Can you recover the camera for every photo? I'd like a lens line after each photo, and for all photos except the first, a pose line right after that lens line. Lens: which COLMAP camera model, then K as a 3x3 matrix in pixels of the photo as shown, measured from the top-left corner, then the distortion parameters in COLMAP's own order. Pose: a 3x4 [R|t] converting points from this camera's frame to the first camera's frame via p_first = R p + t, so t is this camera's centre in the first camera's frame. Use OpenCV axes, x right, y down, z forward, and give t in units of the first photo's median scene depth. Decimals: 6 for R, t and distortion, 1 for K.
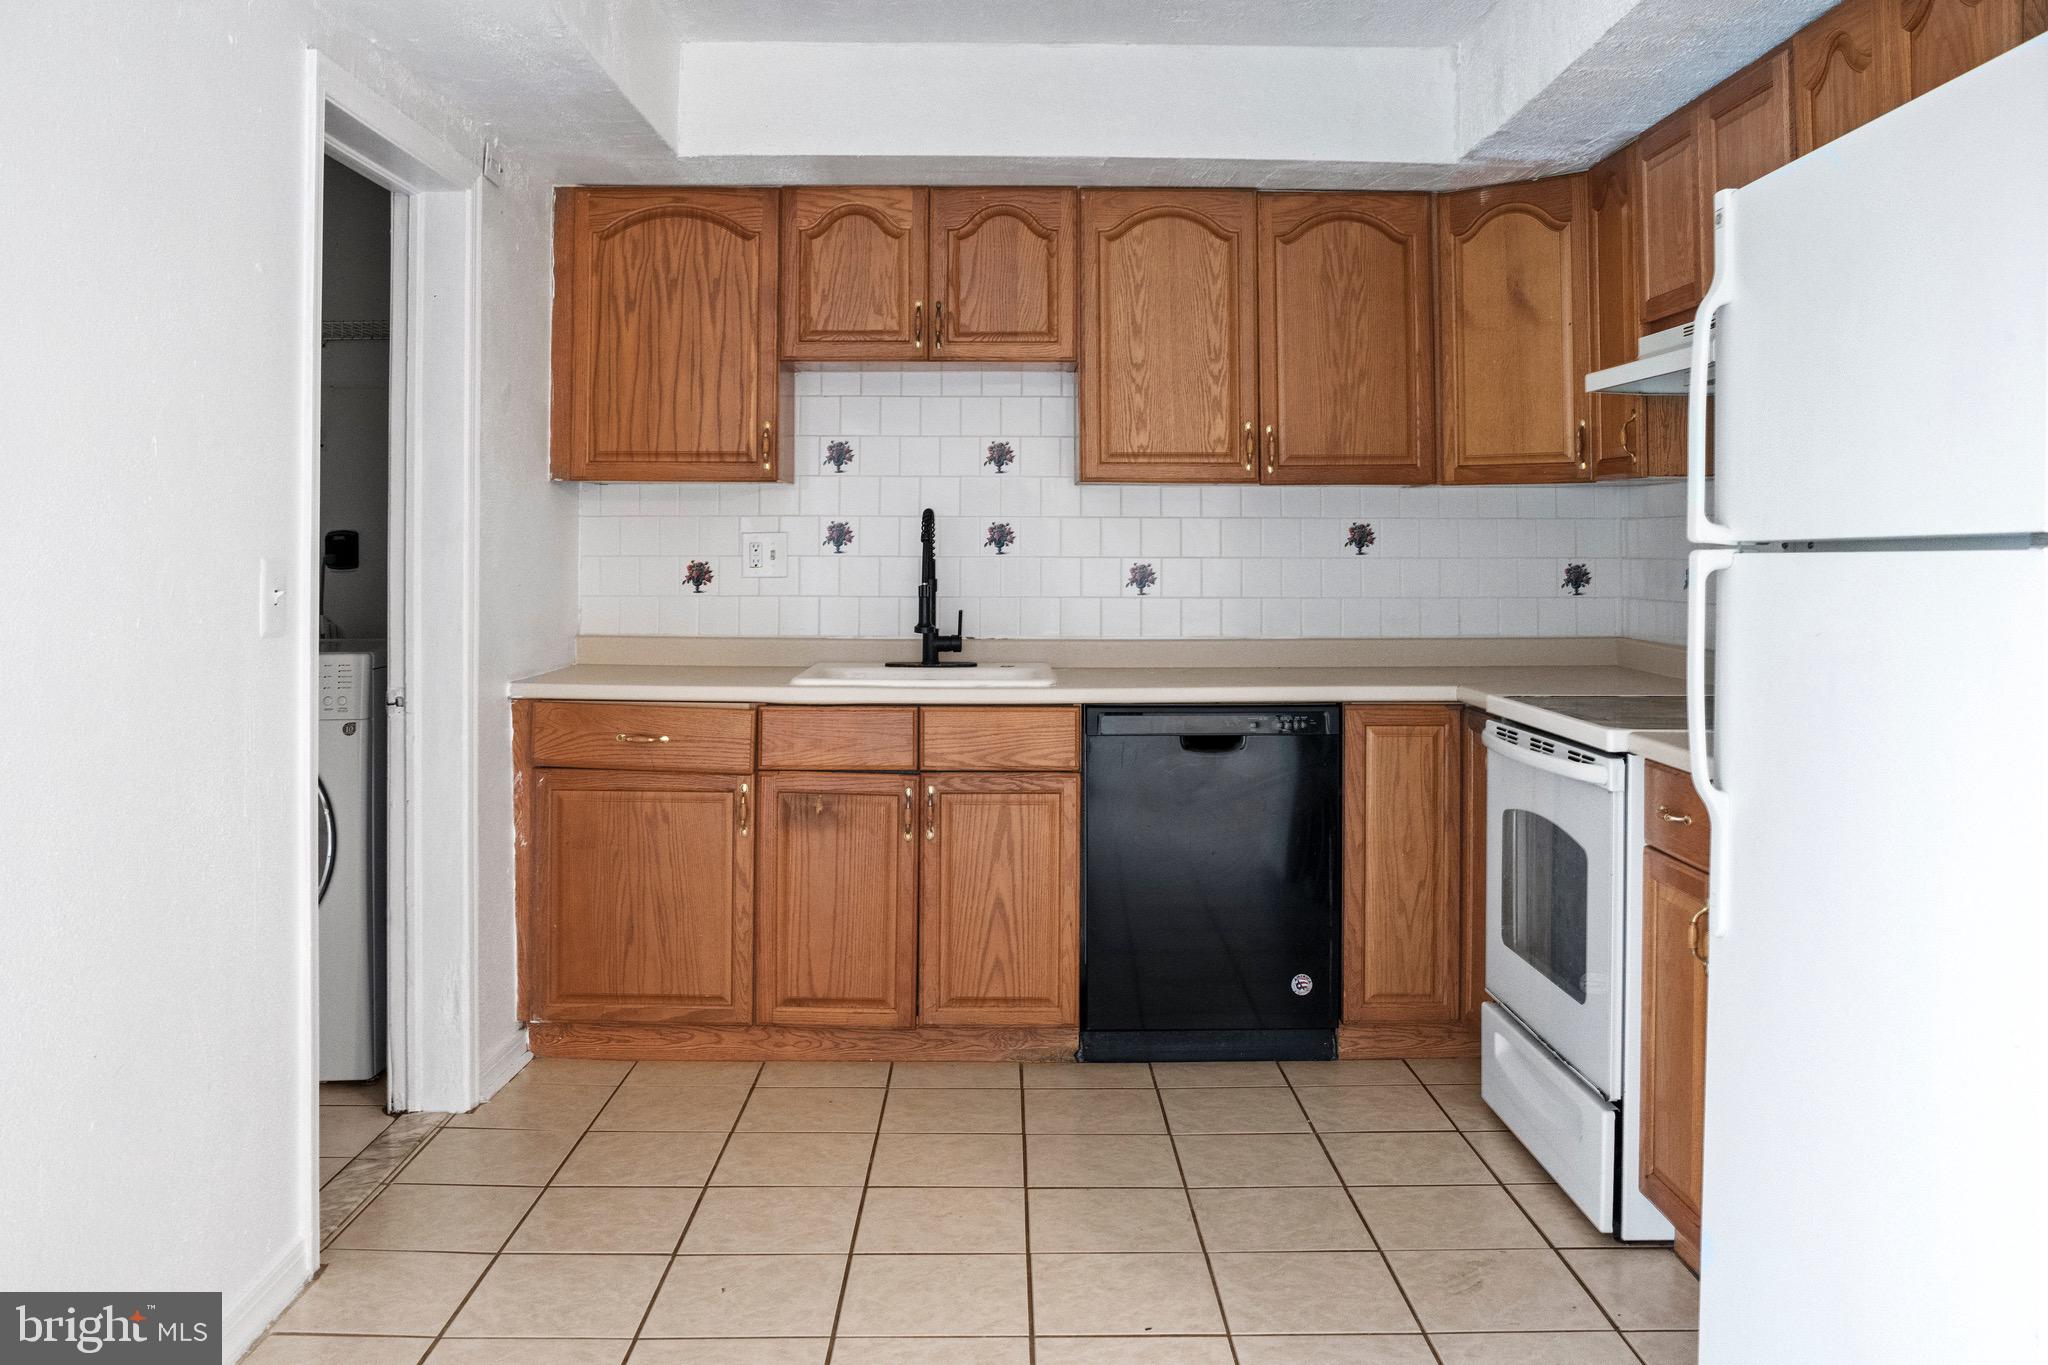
lens RADIAL K [[1649.7, 0, 1019.2], [0, 1649.7, 495.8], [0, 0, 1]] dist [-0.102207, 0.102233]
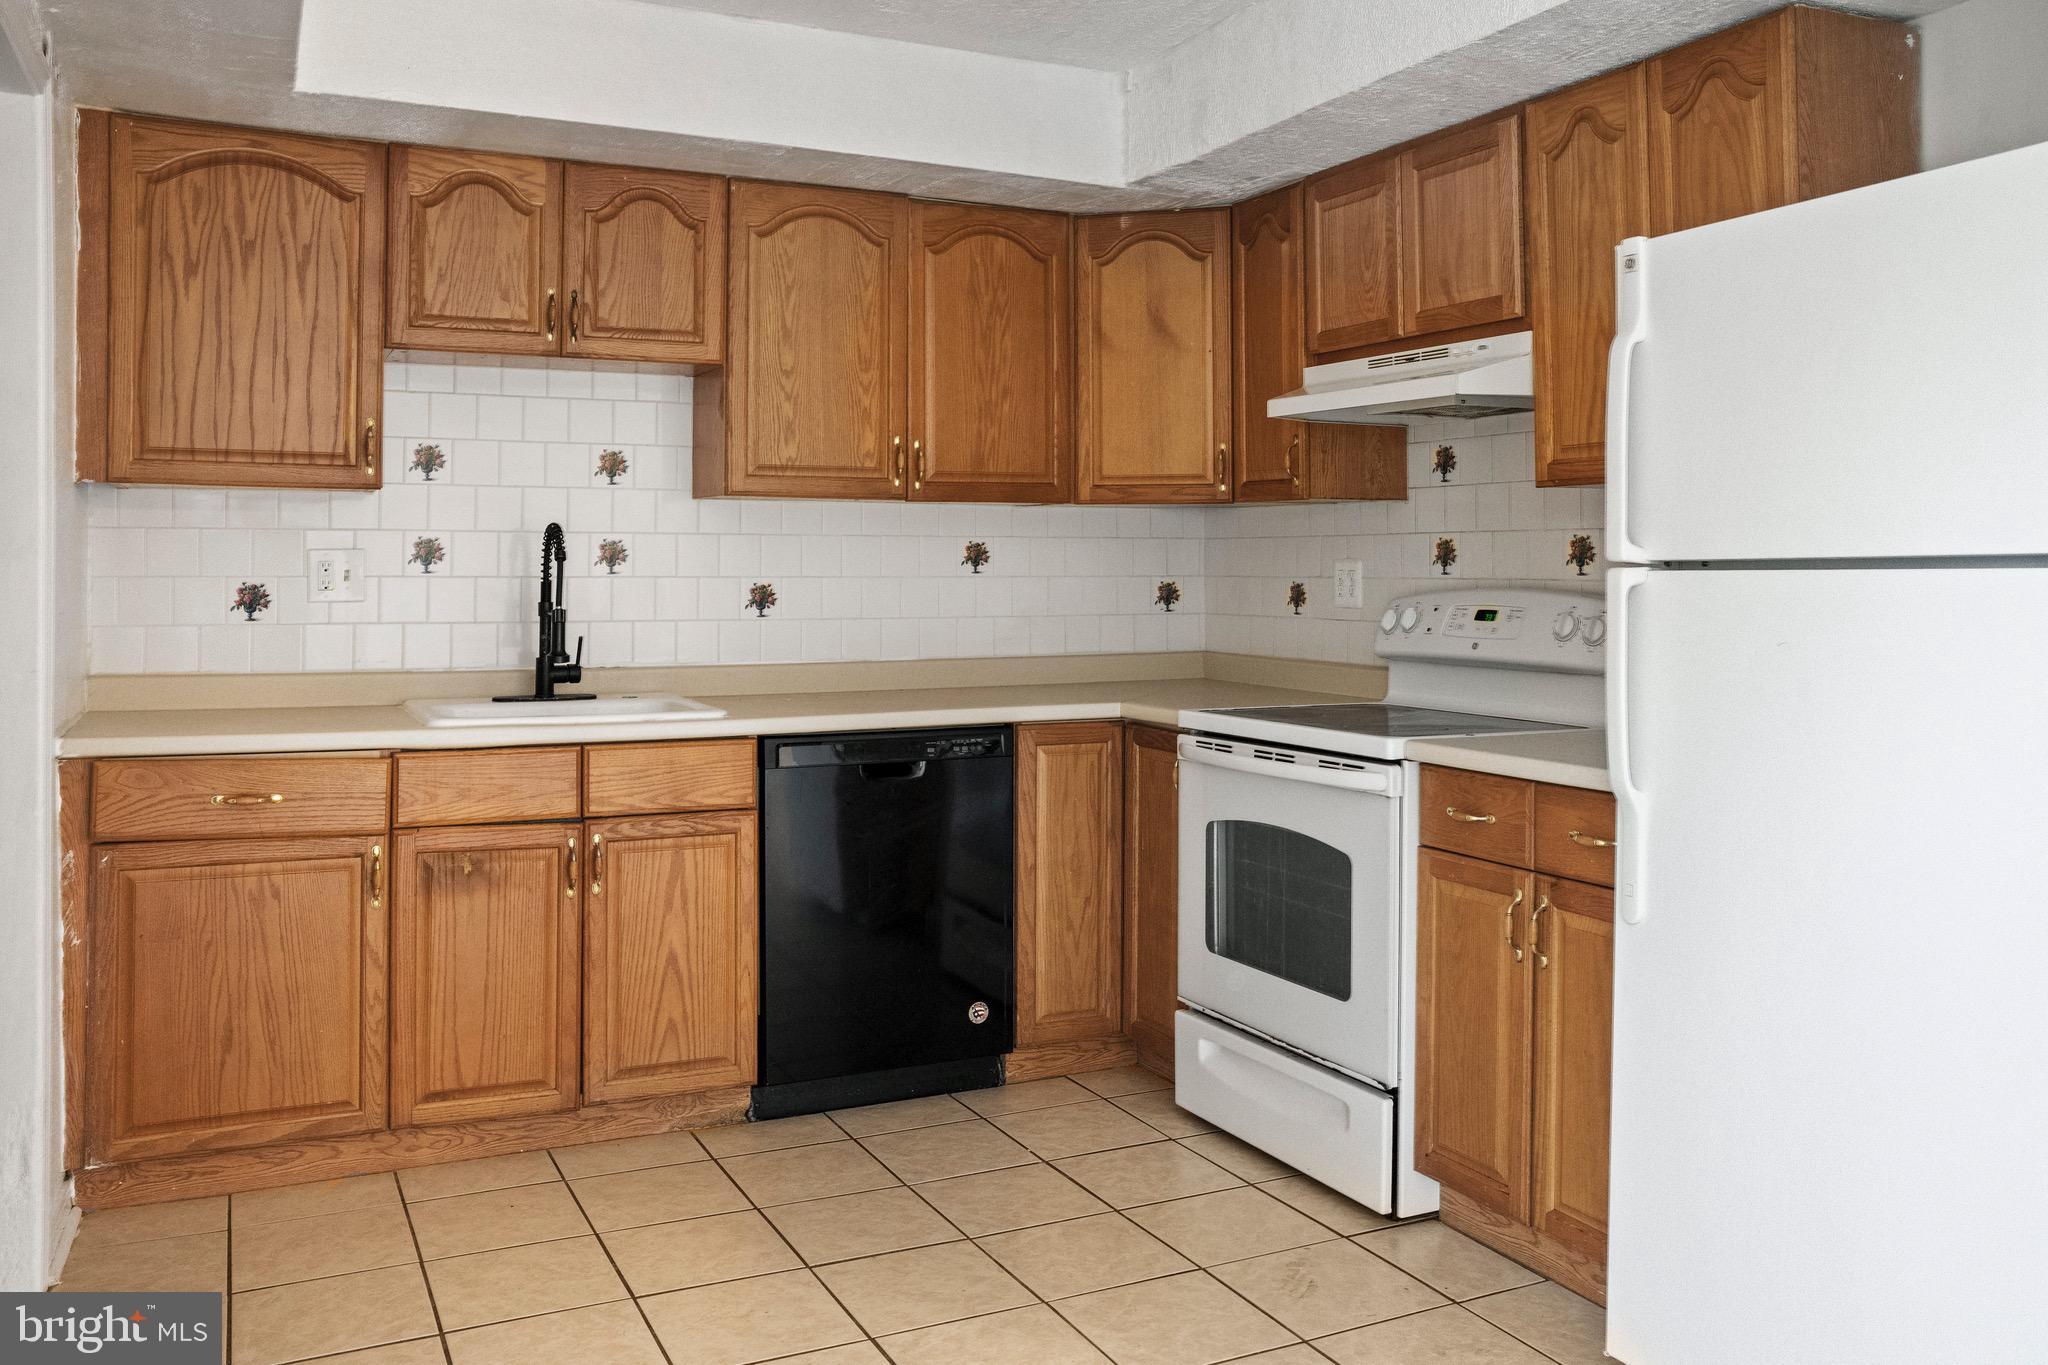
lens RADIAL K [[1649.7, 0, 1001.7], [0, 1649.7, 527.9], [0, 0, 1]] dist [-0.102207, 0.102233]
pose [[0.904295, 0.010054, 0.426791, -0.233960], [-0.013548, 0.999895, 0.005153, 0.003441], [-0.426694, -0.010442, 0.904336, 0.108444]]
